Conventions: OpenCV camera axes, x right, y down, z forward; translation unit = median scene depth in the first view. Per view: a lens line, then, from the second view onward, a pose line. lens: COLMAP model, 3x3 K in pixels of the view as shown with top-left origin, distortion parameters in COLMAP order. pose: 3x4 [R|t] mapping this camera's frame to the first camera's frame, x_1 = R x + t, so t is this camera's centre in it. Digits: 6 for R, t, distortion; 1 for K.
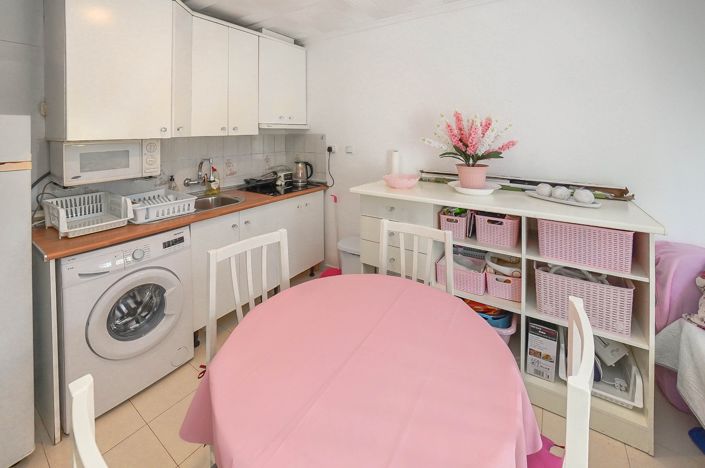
lens RADIAL K [[291.0, 0, 349.5], [0, 291.0, 136.3], [0, 0, 1]] dist [-0.017753, 0.000256]
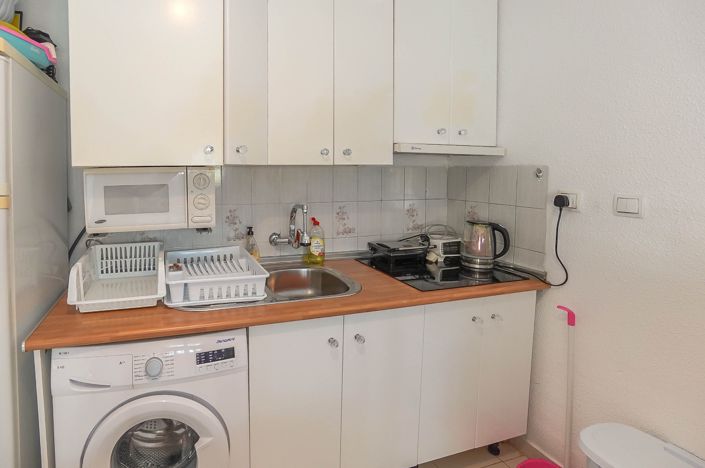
lens RADIAL K [[359.1, 0, 267.0], [0, 359.1, 185.6], [0, 0, 1]] dist [-0.001957, -0.000364]
pose [[0.771448, 0.040506, -0.635002, -0.100500], [-0.019579, 0.999010, 0.039940, 0.014287], [0.635991, -0.018379, 0.771477, 0.474921]]
